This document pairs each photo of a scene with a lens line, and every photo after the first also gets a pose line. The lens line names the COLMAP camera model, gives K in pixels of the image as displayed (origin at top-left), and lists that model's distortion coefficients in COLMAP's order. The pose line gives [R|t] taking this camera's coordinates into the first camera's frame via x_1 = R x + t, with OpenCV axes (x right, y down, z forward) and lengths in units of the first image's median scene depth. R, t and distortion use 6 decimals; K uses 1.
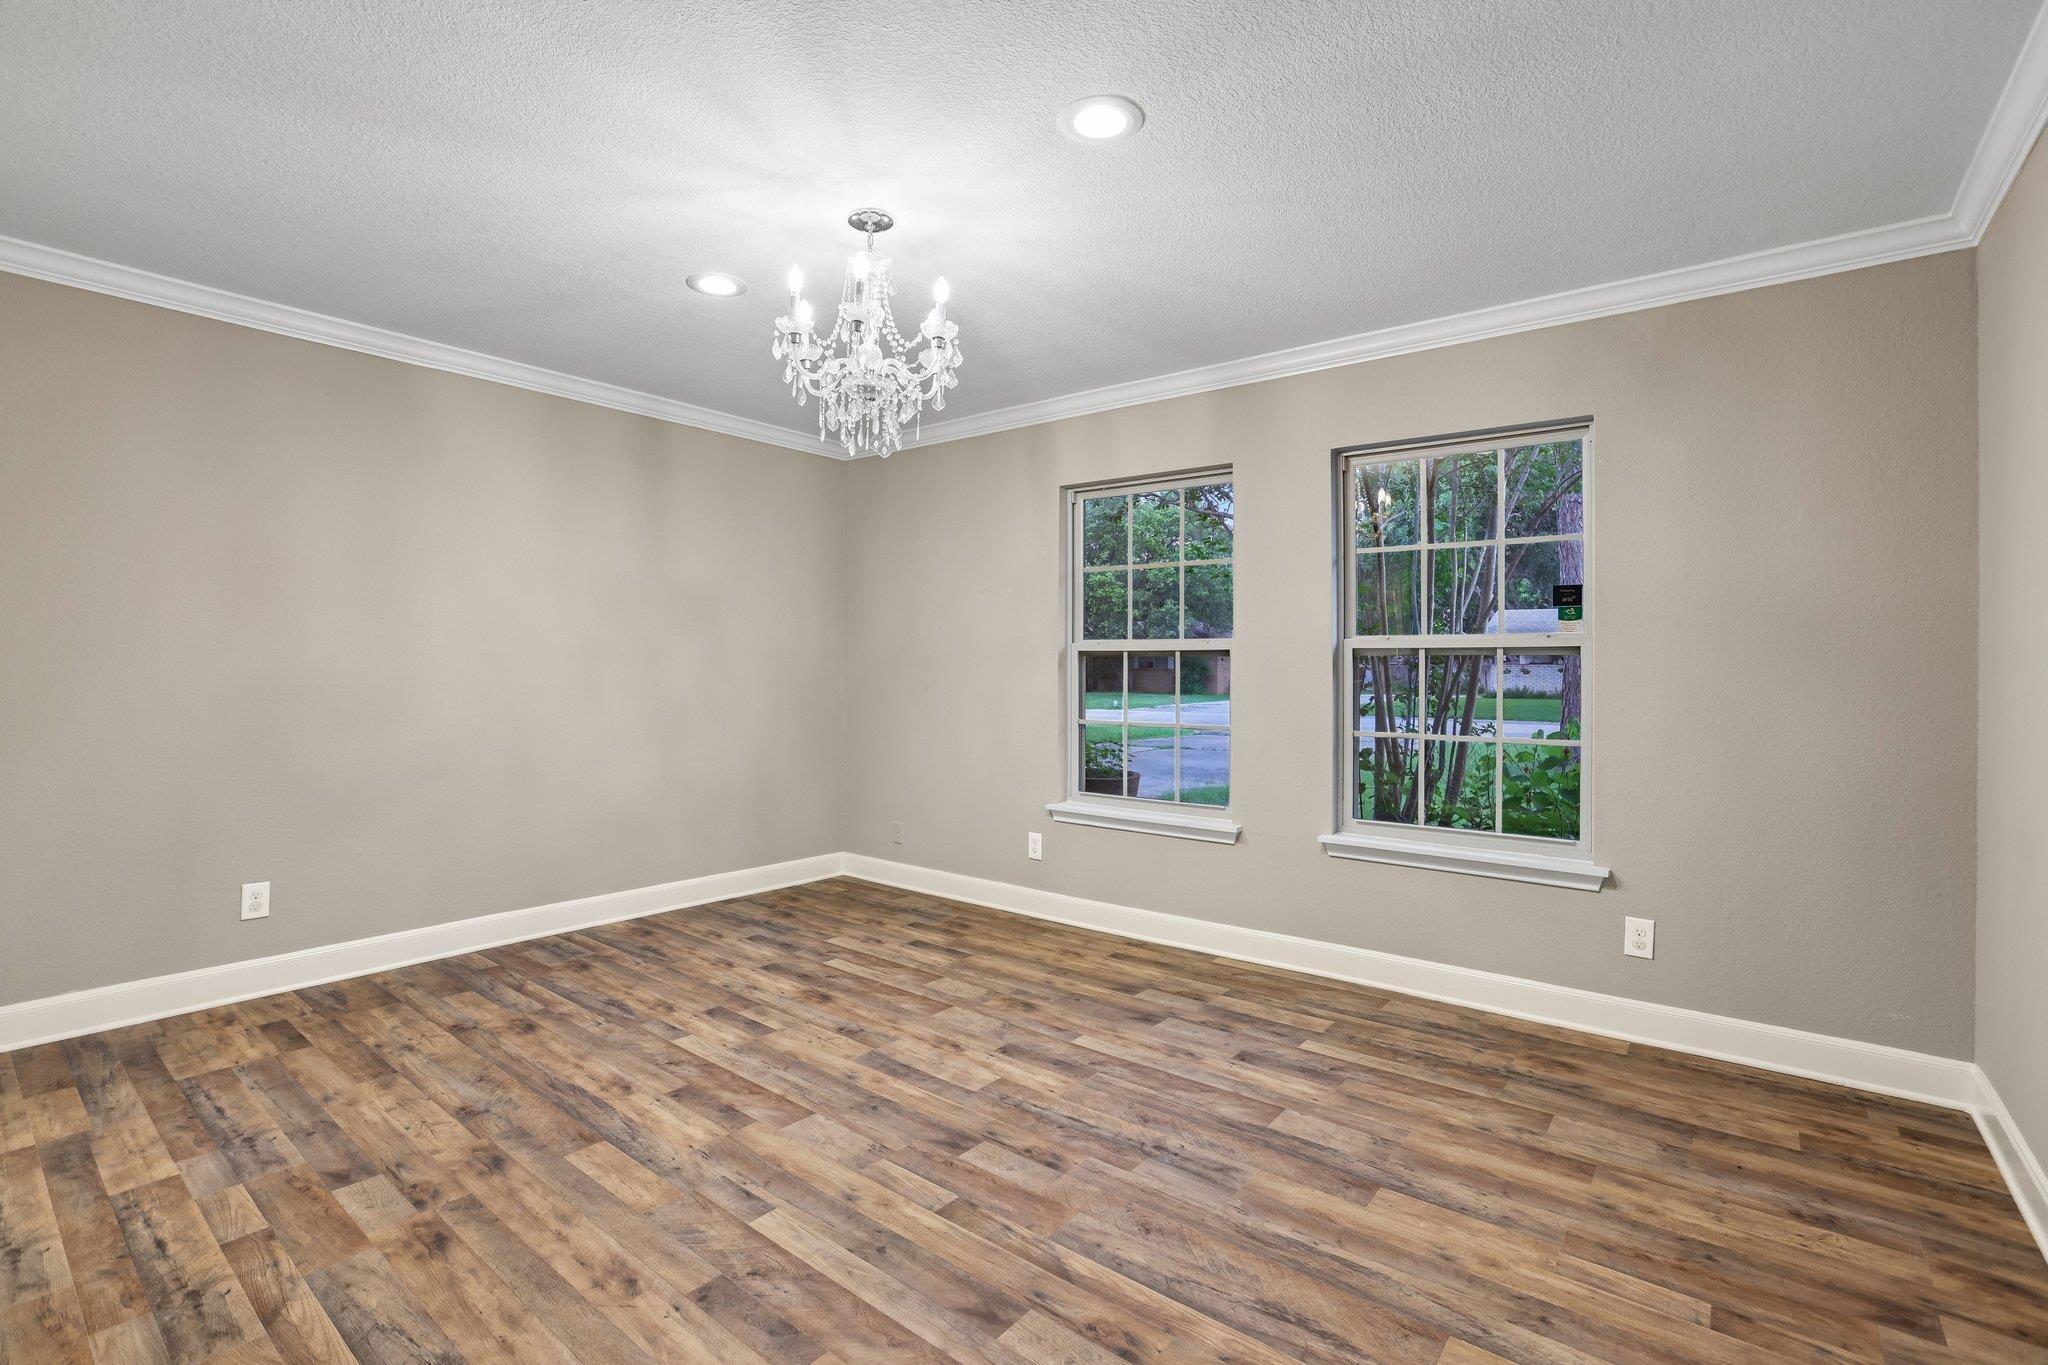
lens RADIAL K [[923.3, 0, 1012.2], [0, 923.3, 671.4], [0, 0, 1]] dist [-0.044350, 0.012167]
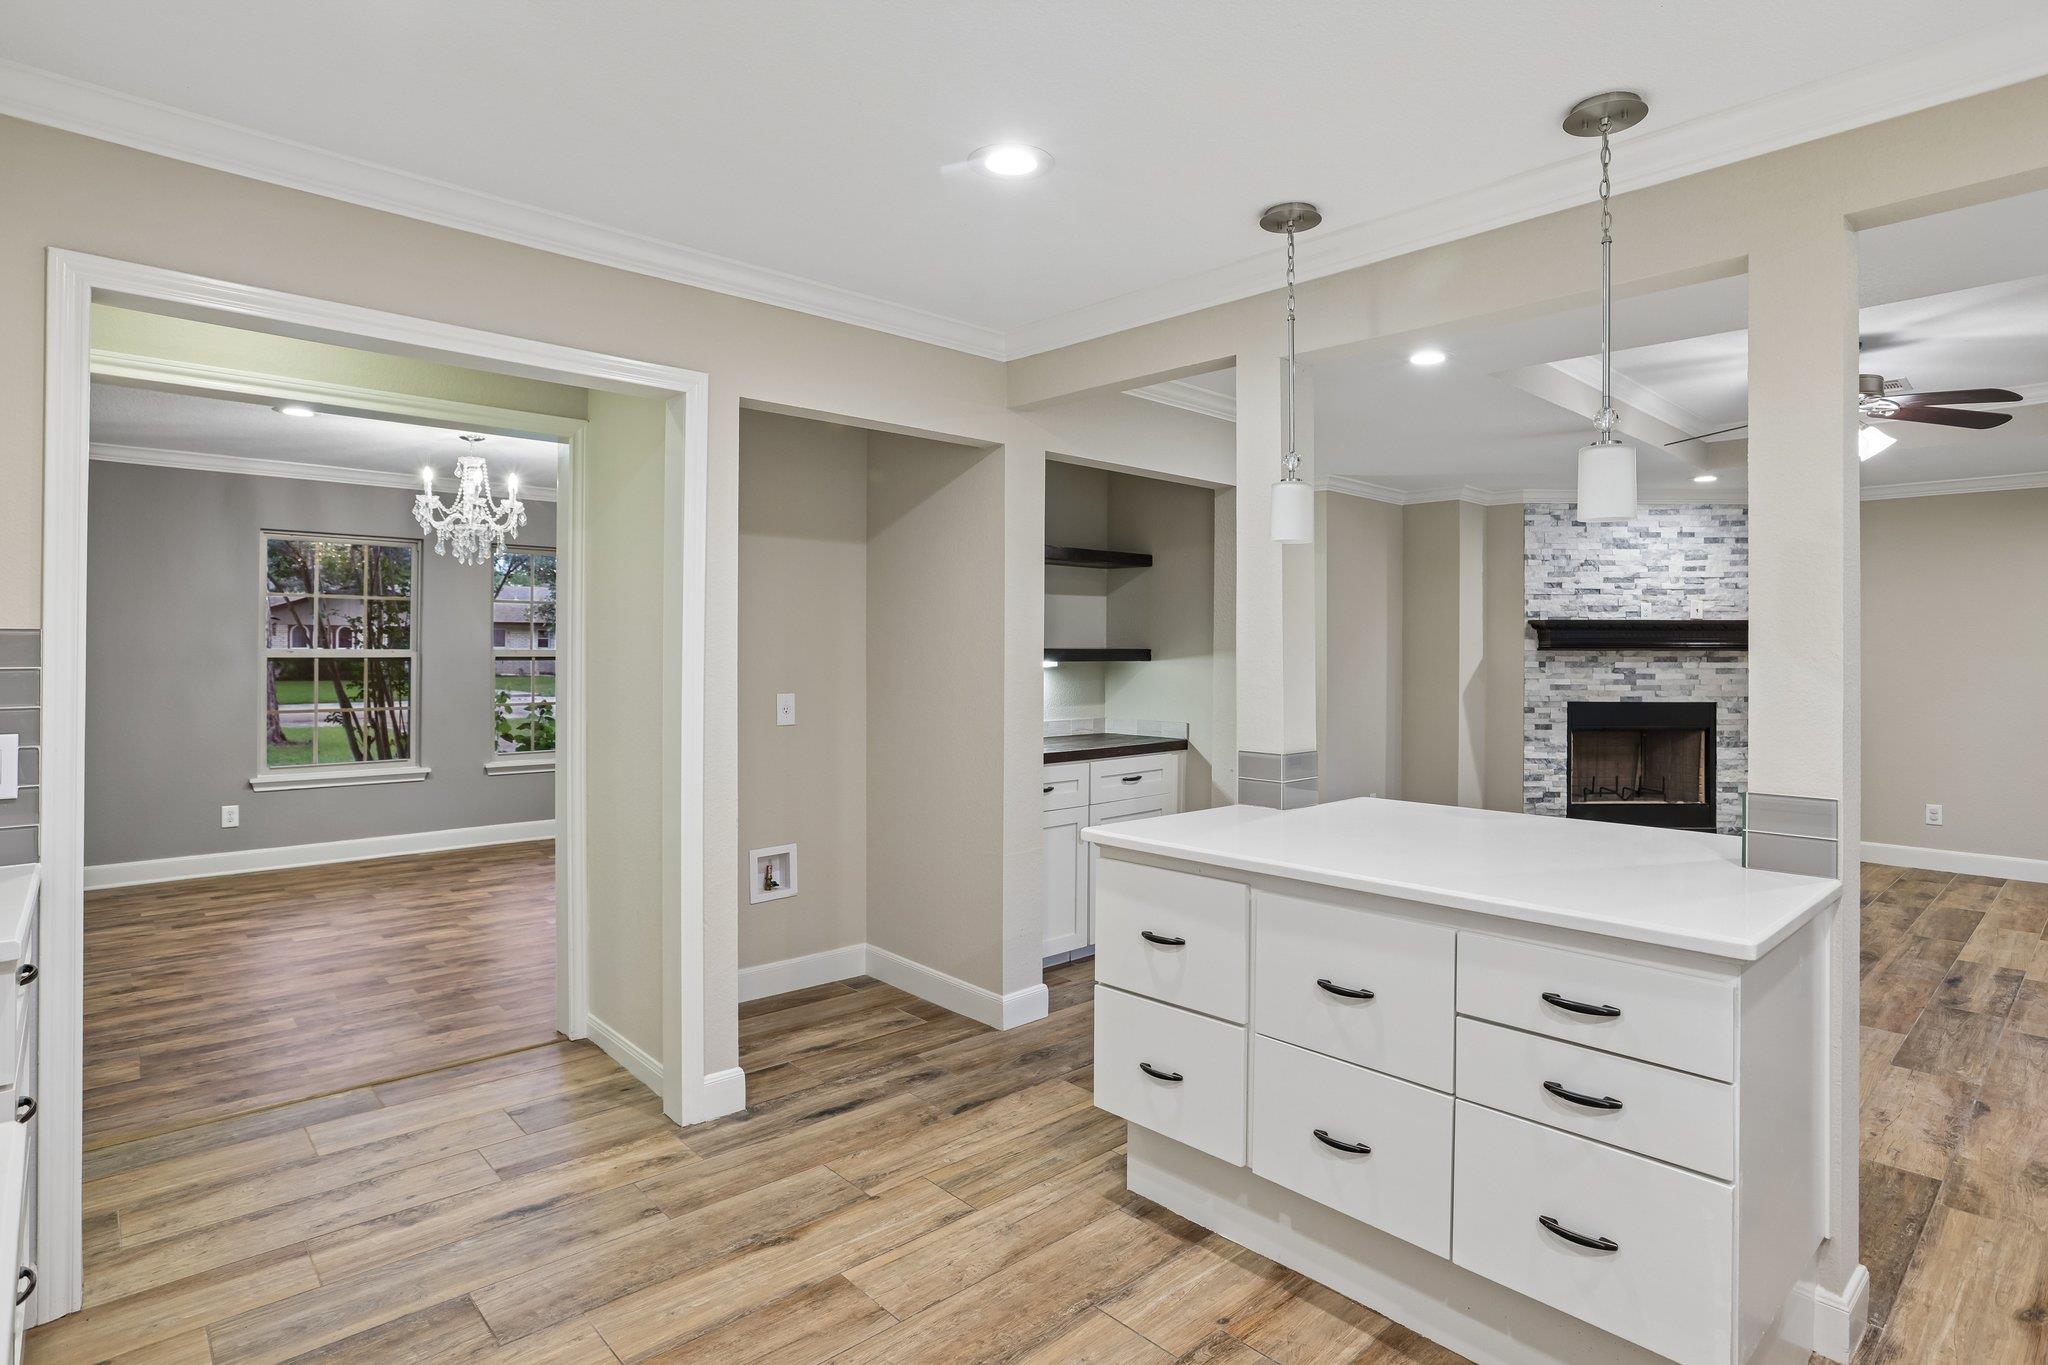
lens RADIAL K [[1055.0, 0, 1026.7], [0, 1055.0, 643.2], [0, 0, 1]] dist [-0.036330, 0.015274]
pose [[0.143142, -0.000645, 0.989702, -1.951919], [-0.003198, 0.999994, 0.001115, -0.075761], [-0.989697, -0.003325, 0.143139, -0.408472]]
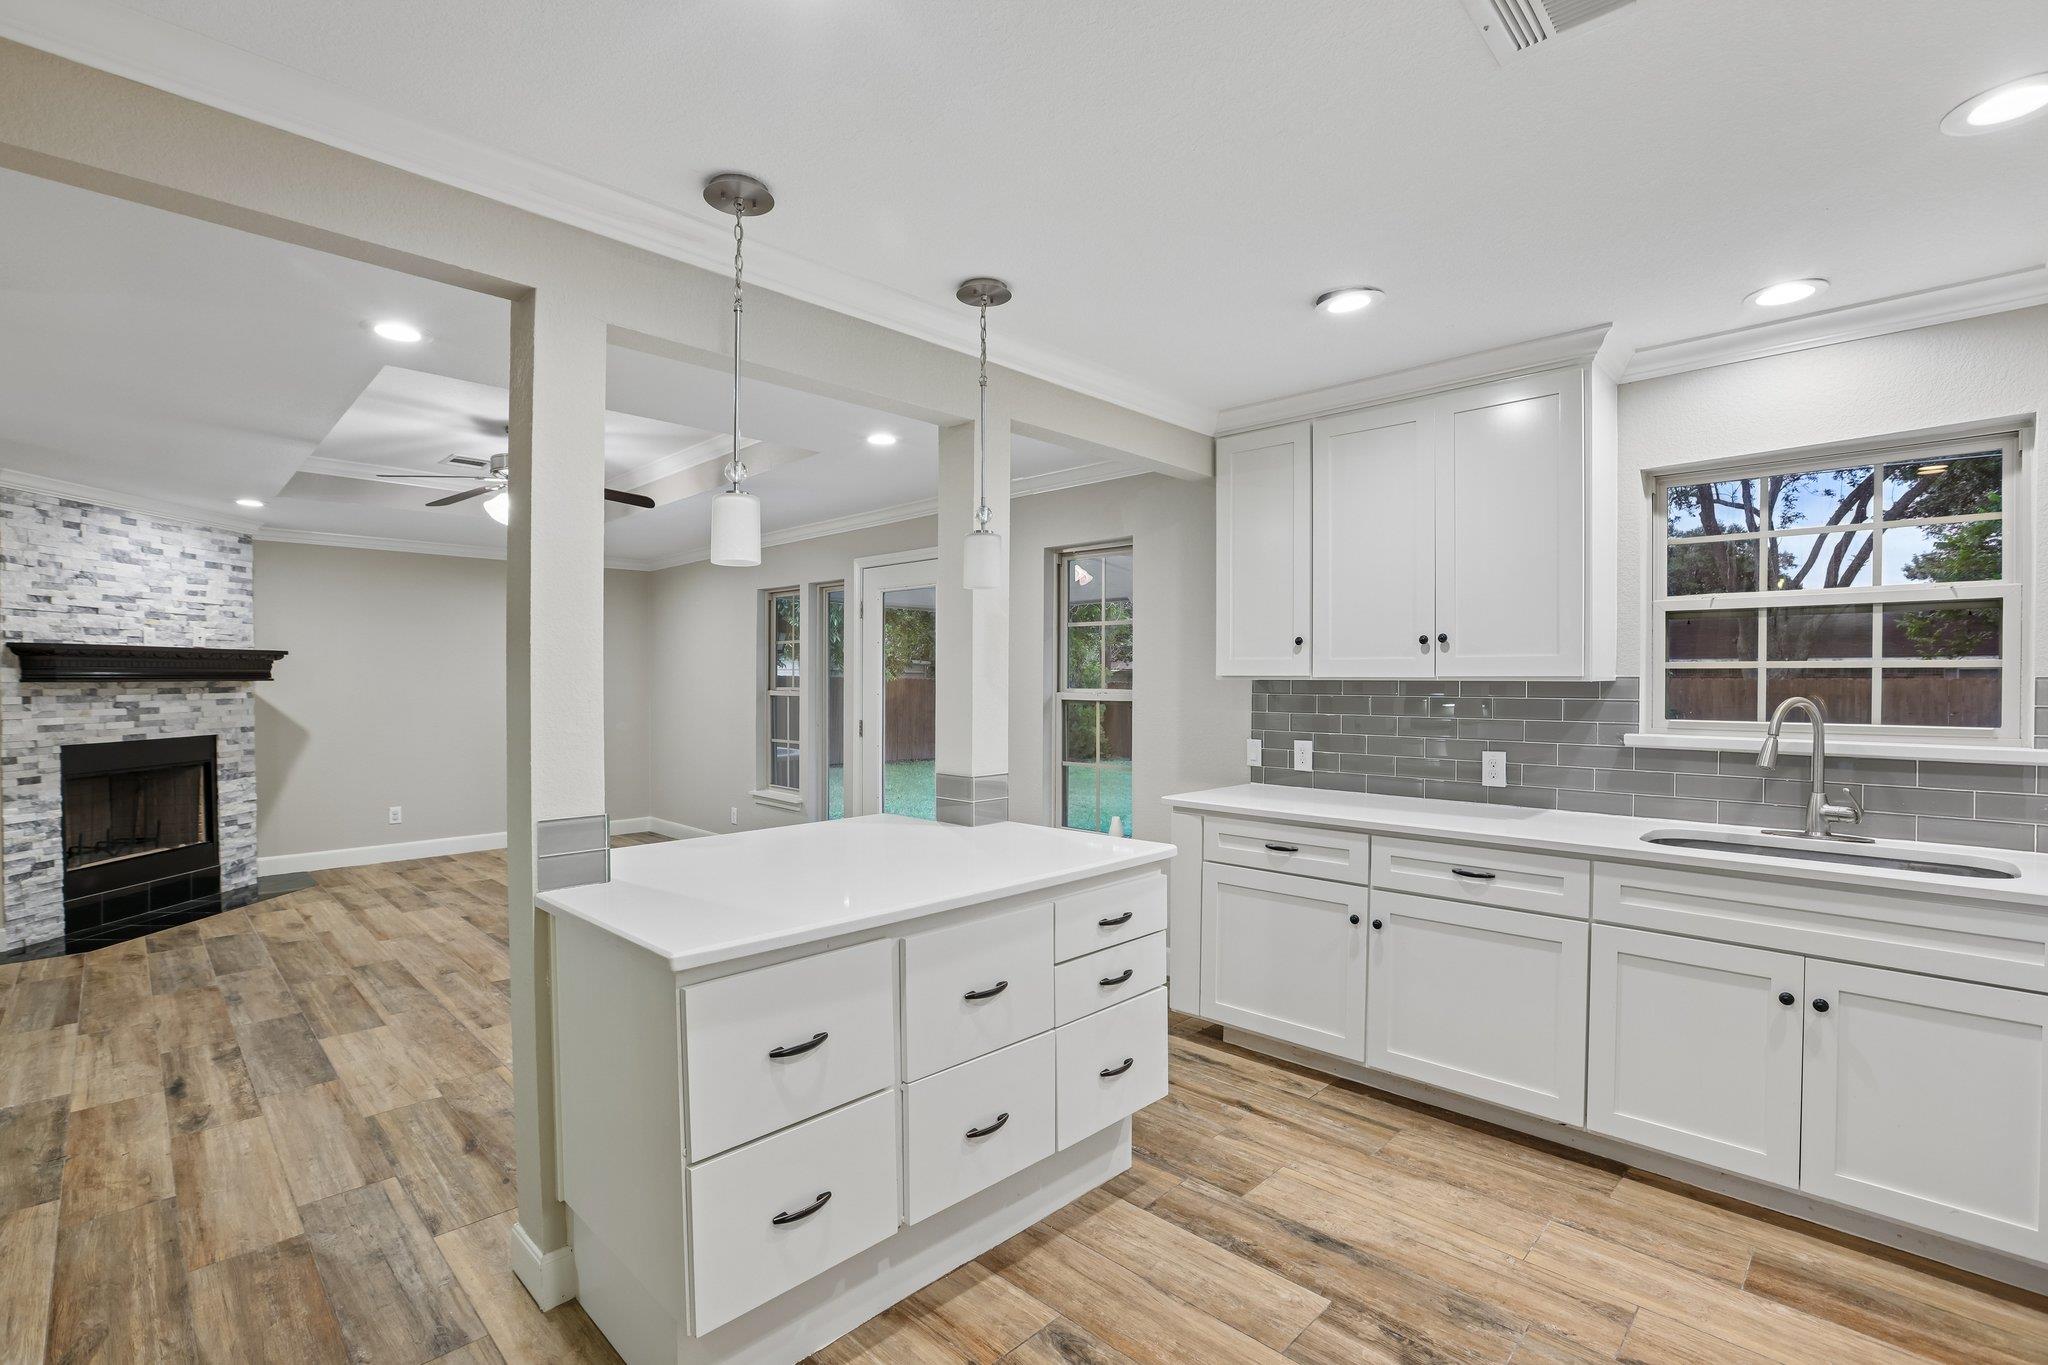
lens RADIAL K [[925.0, 0, 1017.8], [0, 925.0, 691.3], [0, 0, 1]] dist [-0.046737, 0.012940]
pose [[-0.995093, -0.007291, 0.098676, -1.258479], [-0.005916, 0.999881, 0.014222, -0.076847], [-0.098768, 0.013569, -0.995018, 0.209917]]
